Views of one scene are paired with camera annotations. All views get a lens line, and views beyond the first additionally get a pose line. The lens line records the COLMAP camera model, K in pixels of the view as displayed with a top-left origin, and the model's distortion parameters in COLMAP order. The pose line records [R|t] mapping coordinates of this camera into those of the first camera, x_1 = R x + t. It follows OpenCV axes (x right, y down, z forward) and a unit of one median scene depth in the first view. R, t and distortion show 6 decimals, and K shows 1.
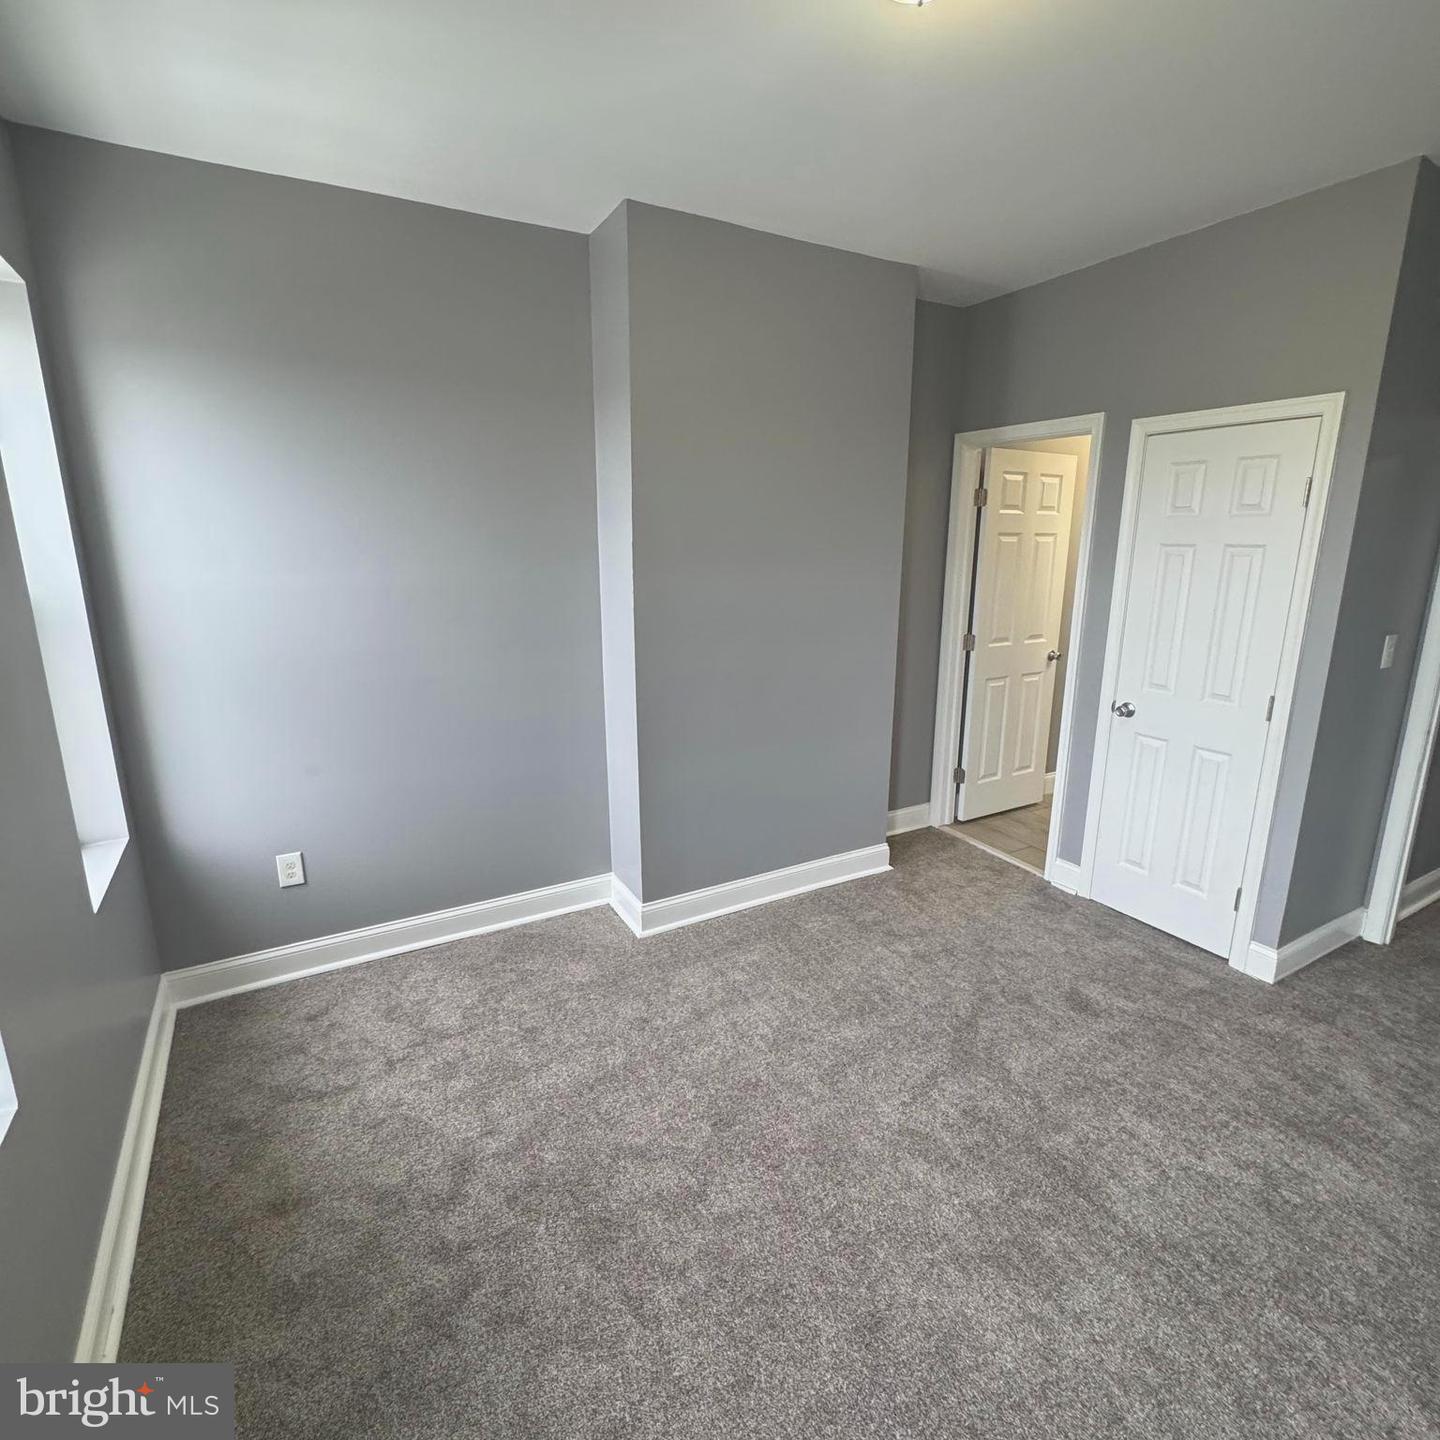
lens RADIAL K [[784.3, 0, 720.0], [0, 784.3, 720.0], [0, 0, 1]] dist [-0.001356, -0.000329]
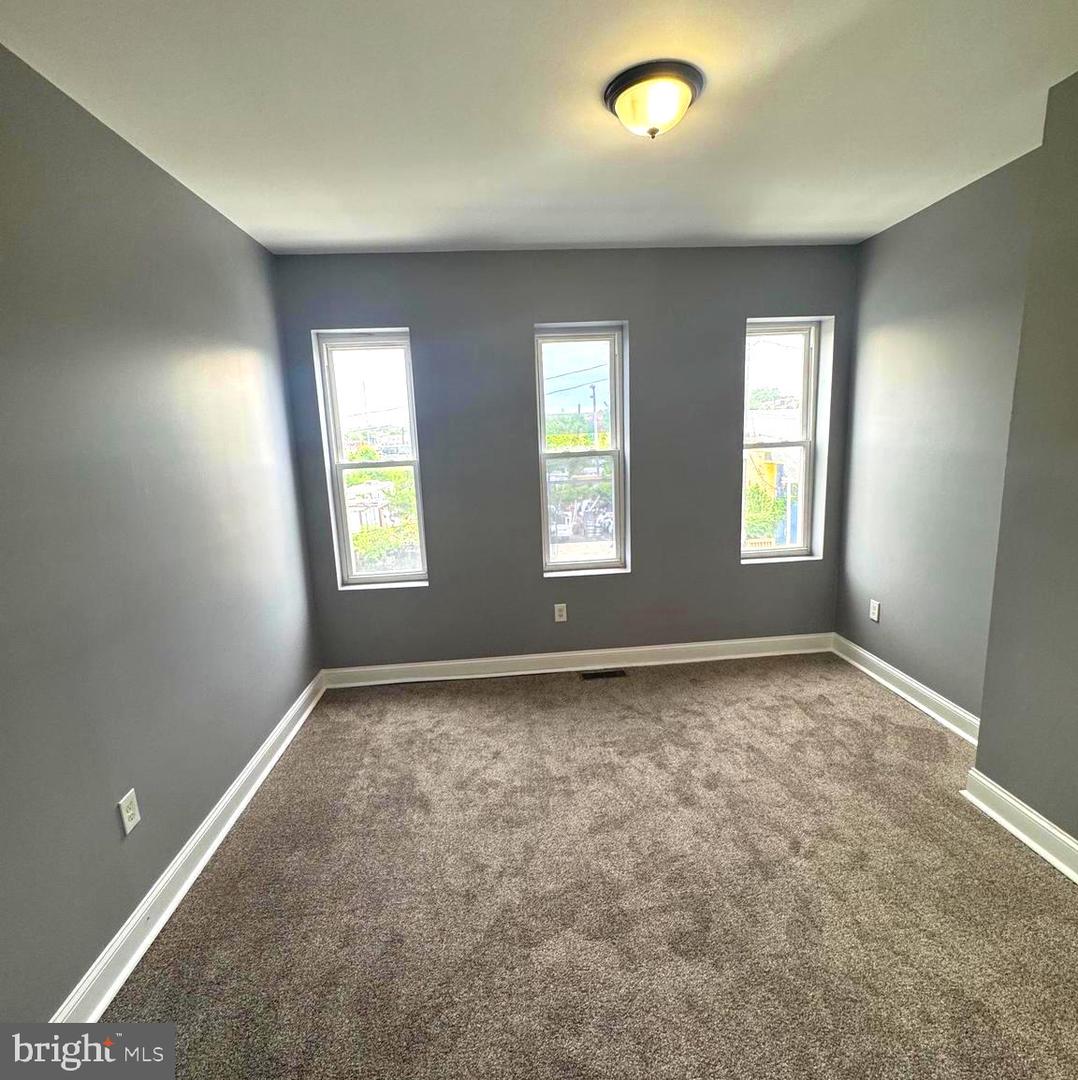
lens RADIAL K [[588.2, 0, 539.0], [0, 588.2, 540.0], [0, 0, 1]] dist [-0.001356, -0.000329]
pose [[-0.440244, 0.181805, -0.879279, 0.650906], [-0.164251, 0.946454, 0.277933, -0.142768], [0.882727, 0.266781, -0.386809, 0.581132]]
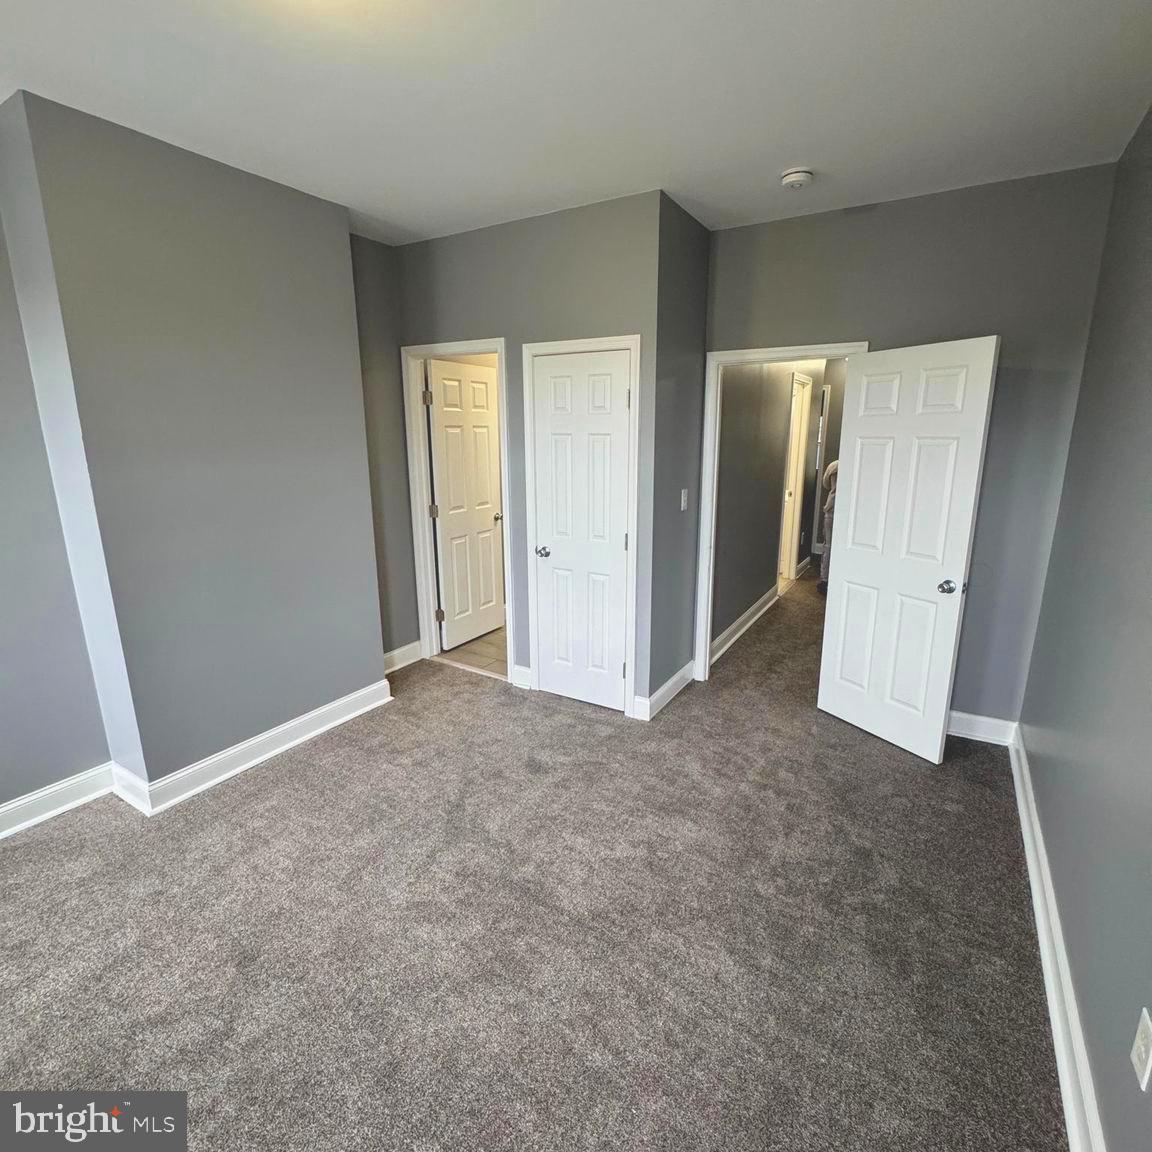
lens RADIAL K [[627.4, 0, 576.0], [0, 627.4, 576.0], [0, 0, 1]] dist [-0.001356, -0.000329]
pose [[0.867350, -0.116961, 0.483760, 0.024517], [0.116308, 0.992714, 0.031481, 0.001565], [-0.483917, 0.028960, 0.874635, -0.008985]]
